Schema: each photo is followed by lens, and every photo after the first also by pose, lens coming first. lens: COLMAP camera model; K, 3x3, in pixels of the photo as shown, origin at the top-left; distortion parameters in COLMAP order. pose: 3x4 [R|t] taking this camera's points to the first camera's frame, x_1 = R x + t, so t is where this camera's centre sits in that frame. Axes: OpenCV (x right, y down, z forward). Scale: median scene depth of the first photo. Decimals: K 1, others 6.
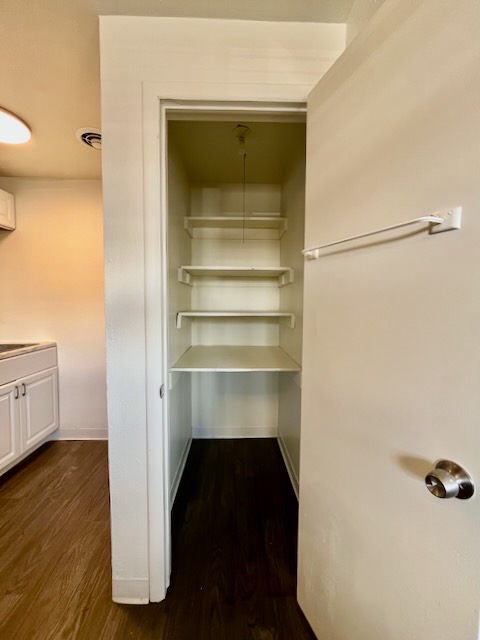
lens RADIAL K [[259.8, 0, 240.0], [0, 259.8, 320.0], [0, 0, 1]] dist [-0.002344, -0.000277]
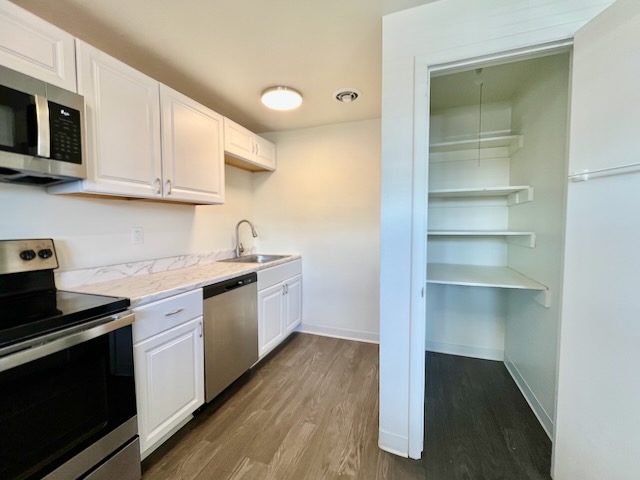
lens RADIAL K [[266.2, 0, 320.0], [0, 266.2, 240.0], [0, 0, 1]] dist [0.000542, -0.000022]
pose [[0.928050, 0.010444, -0.372309, -0.163779], [-0.012419, 0.999919, -0.002908, 0.016274], [0.372249, 0.007322, 0.928104, -0.233128]]
